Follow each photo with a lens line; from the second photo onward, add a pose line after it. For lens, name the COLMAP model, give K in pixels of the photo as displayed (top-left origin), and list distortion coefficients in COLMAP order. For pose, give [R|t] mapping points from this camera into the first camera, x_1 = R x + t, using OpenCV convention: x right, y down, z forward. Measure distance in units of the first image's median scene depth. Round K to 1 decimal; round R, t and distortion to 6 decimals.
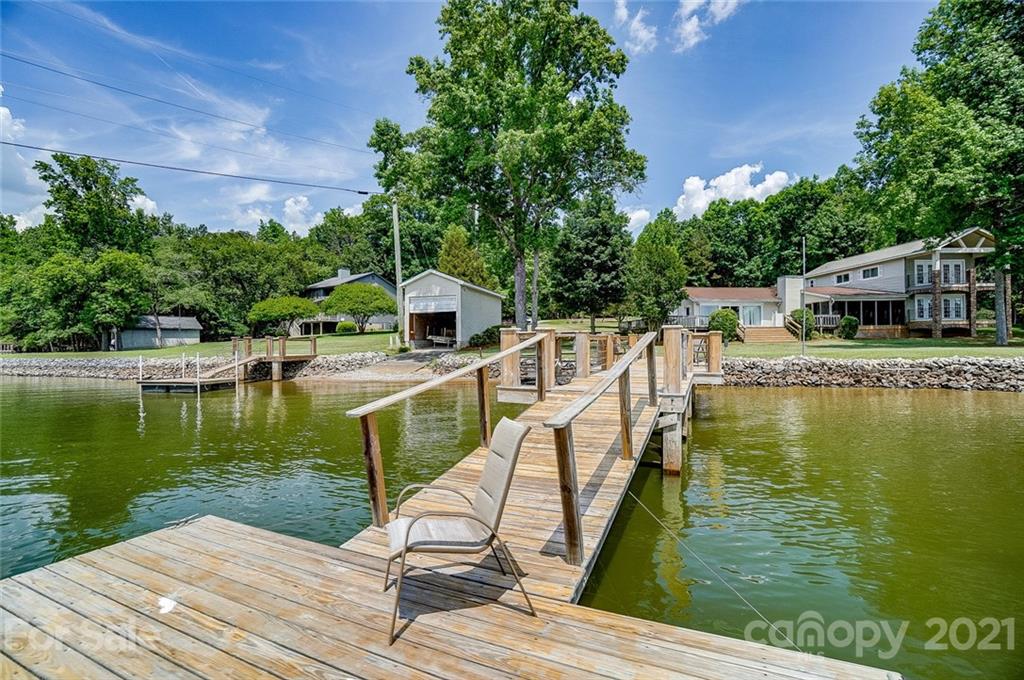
lens RADIAL K [[470.7, 0, 512.0], [0, 470.7, 340.0], [0, 0, 1]] dist [-0.038641, 0.025266]
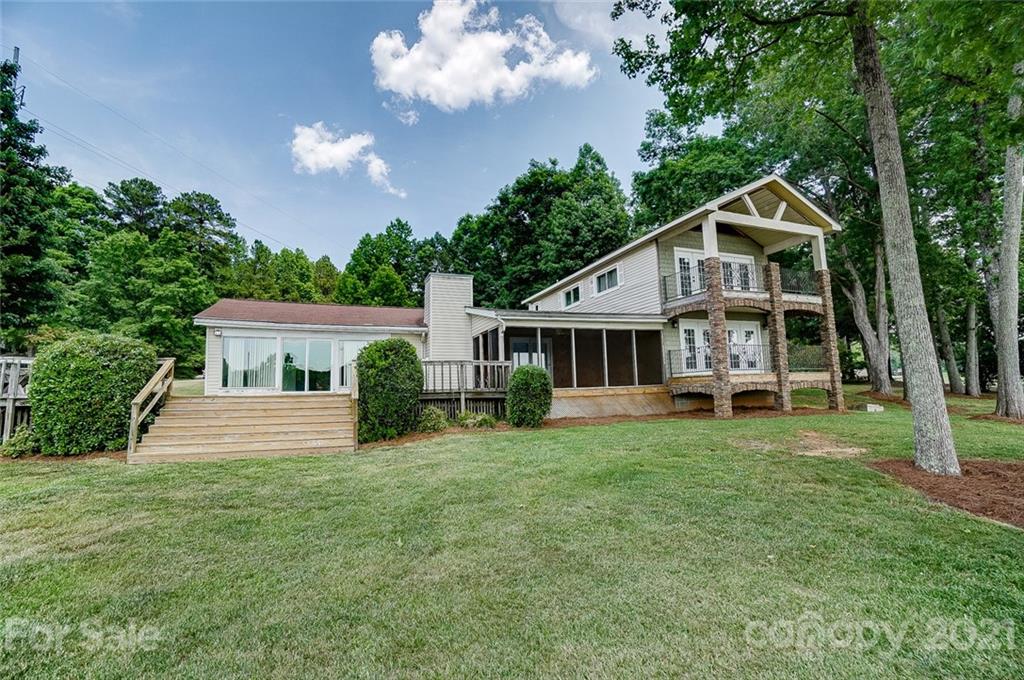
lens RADIAL K [[470.7, 0, 512.0], [0, 470.7, 340.0], [0, 0, 1]] dist [-0.038641, 0.025266]
pose [[0.940883, 0.025308, 0.337784, 0.543648], [0.015014, 0.993109, -0.116228, -0.024286], [-0.338398, 0.114429, 0.934020, 0.609608]]
